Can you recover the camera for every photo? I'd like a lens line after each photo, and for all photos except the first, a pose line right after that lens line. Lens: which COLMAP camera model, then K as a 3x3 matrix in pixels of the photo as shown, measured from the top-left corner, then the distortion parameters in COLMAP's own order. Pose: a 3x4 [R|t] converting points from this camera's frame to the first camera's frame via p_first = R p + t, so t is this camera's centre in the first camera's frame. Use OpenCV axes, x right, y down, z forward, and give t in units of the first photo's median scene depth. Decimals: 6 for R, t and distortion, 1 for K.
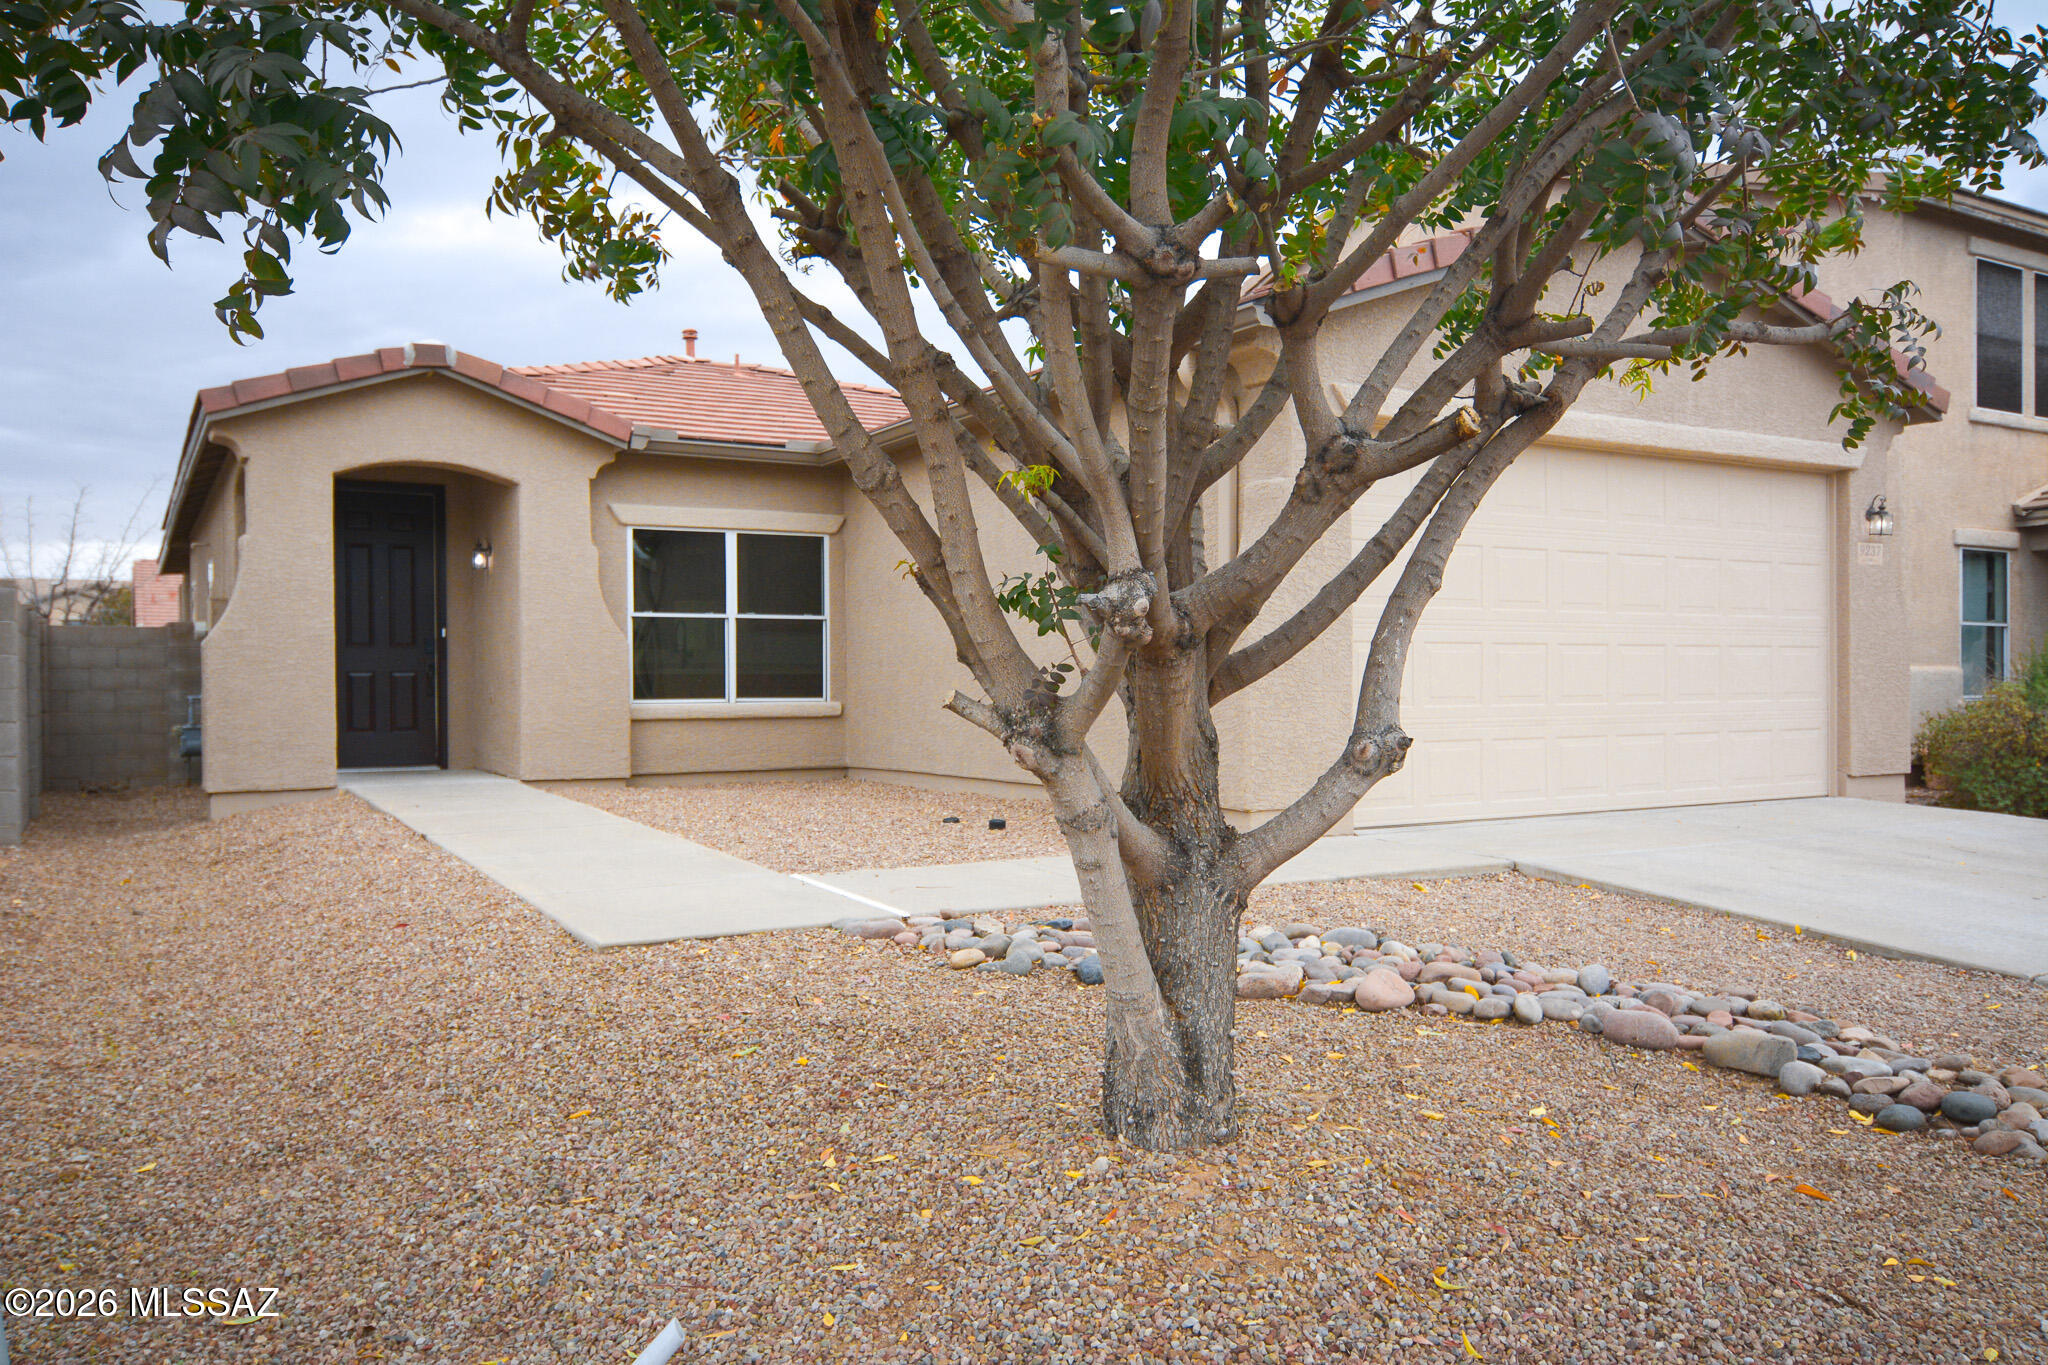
lens RADIAL K [[1594.5, 0, 1023.2], [0, 1594.5, 688.8], [0, 0, 1]] dist [-0.008593, -0.000948]
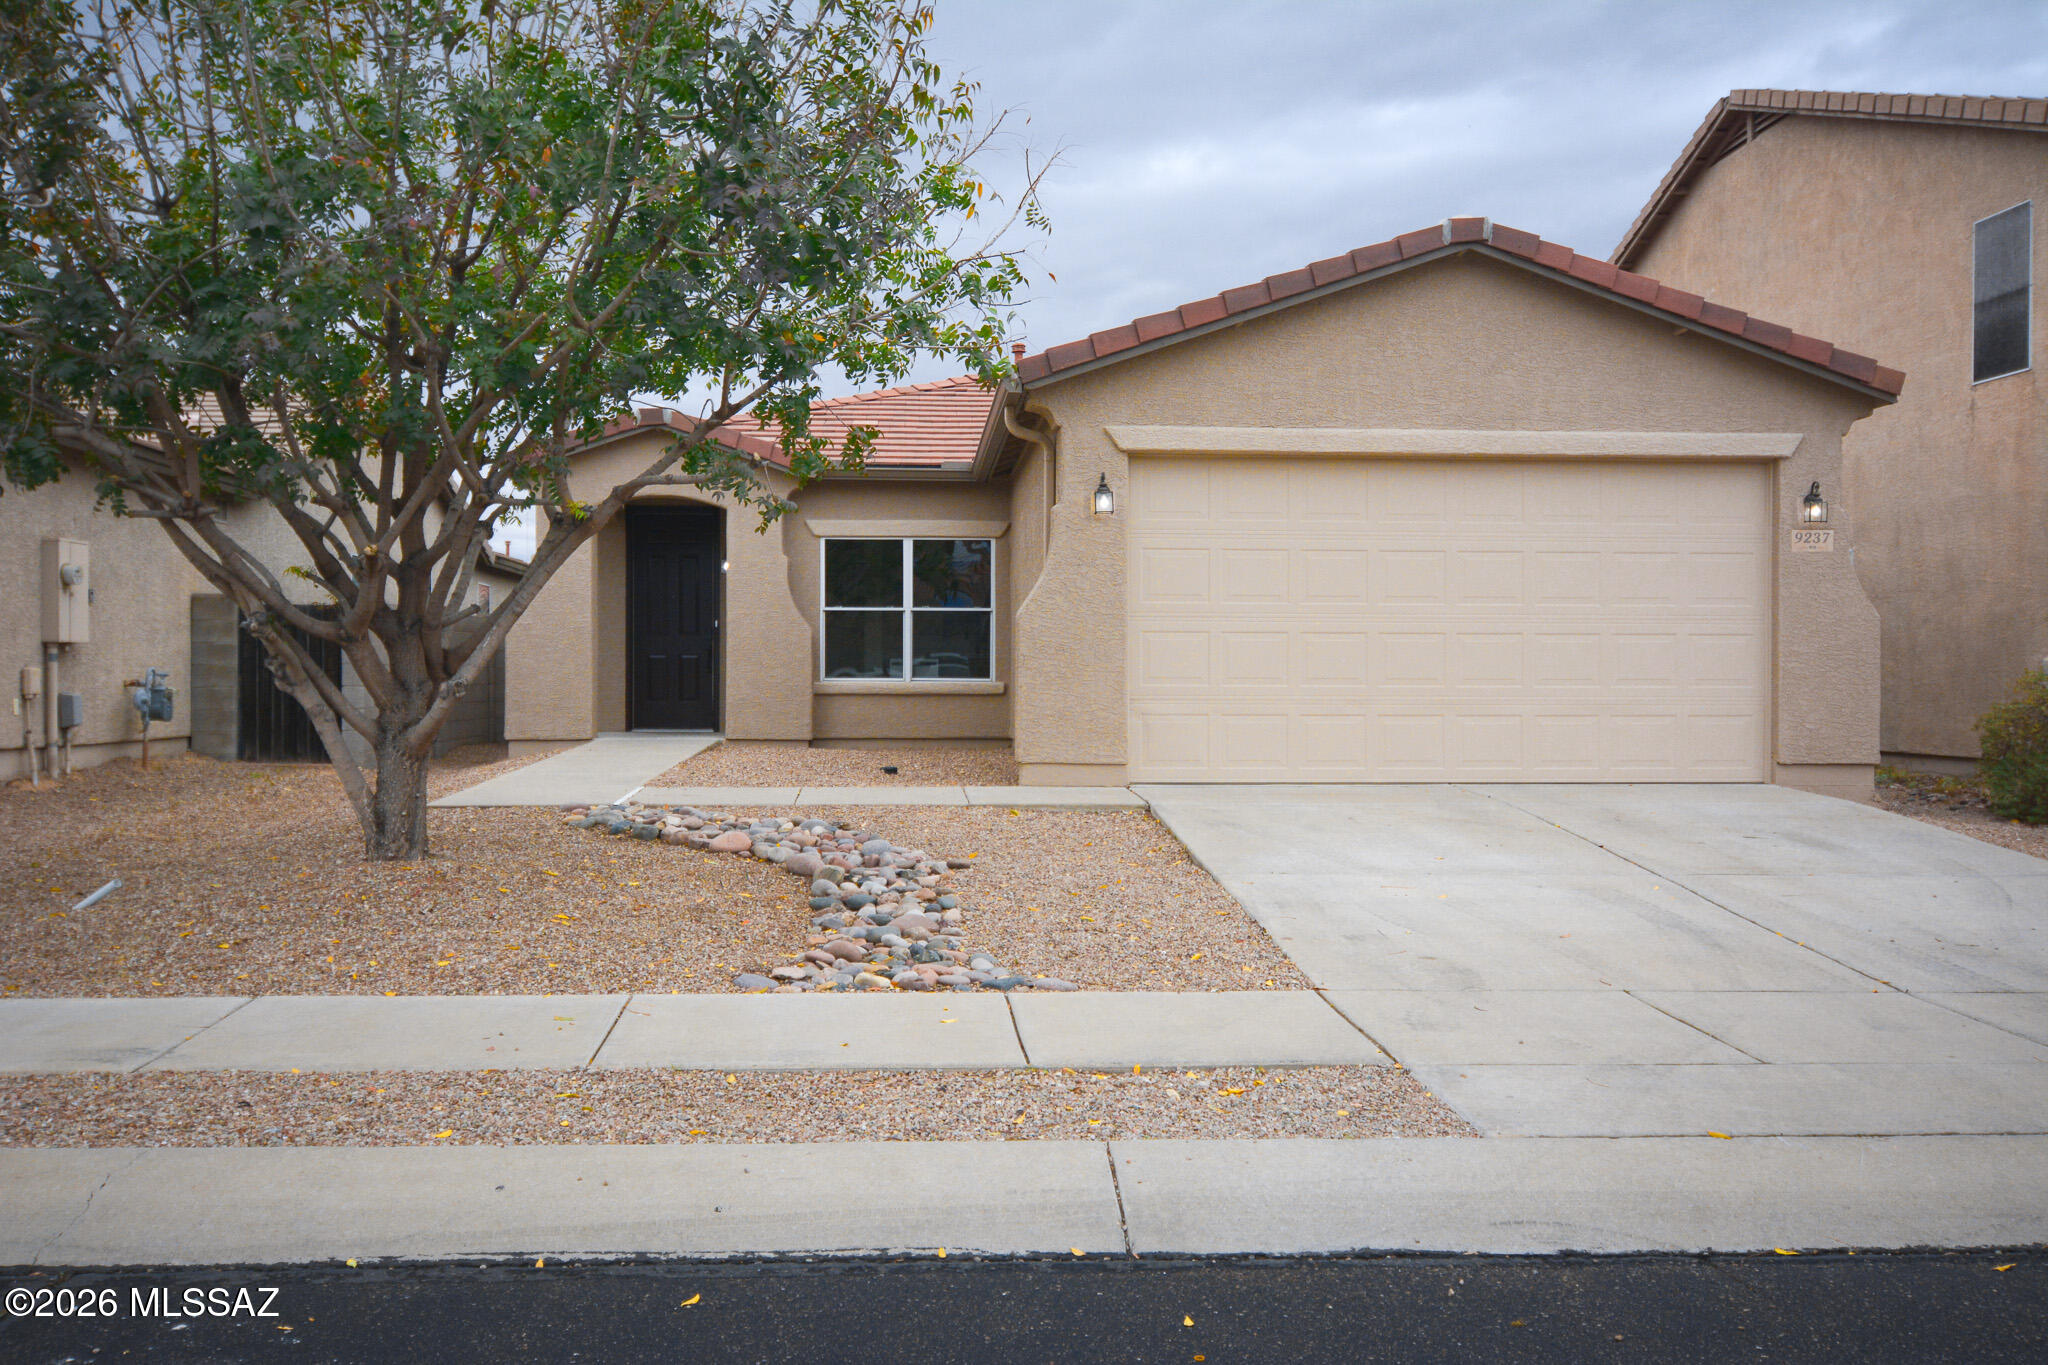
lens RADIAL K [[1952.0, 0, 1024.4], [0, 1952.0, 674.1], [0, 0, 1]] dist [0.011734, 0.000000]
pose [[0.889397, 0.008338, -0.457059, 0.585537], [-0.010468, 0.999943, -0.002127, 0.005549], [0.457015, 0.006676, 0.889434, -0.278625]]
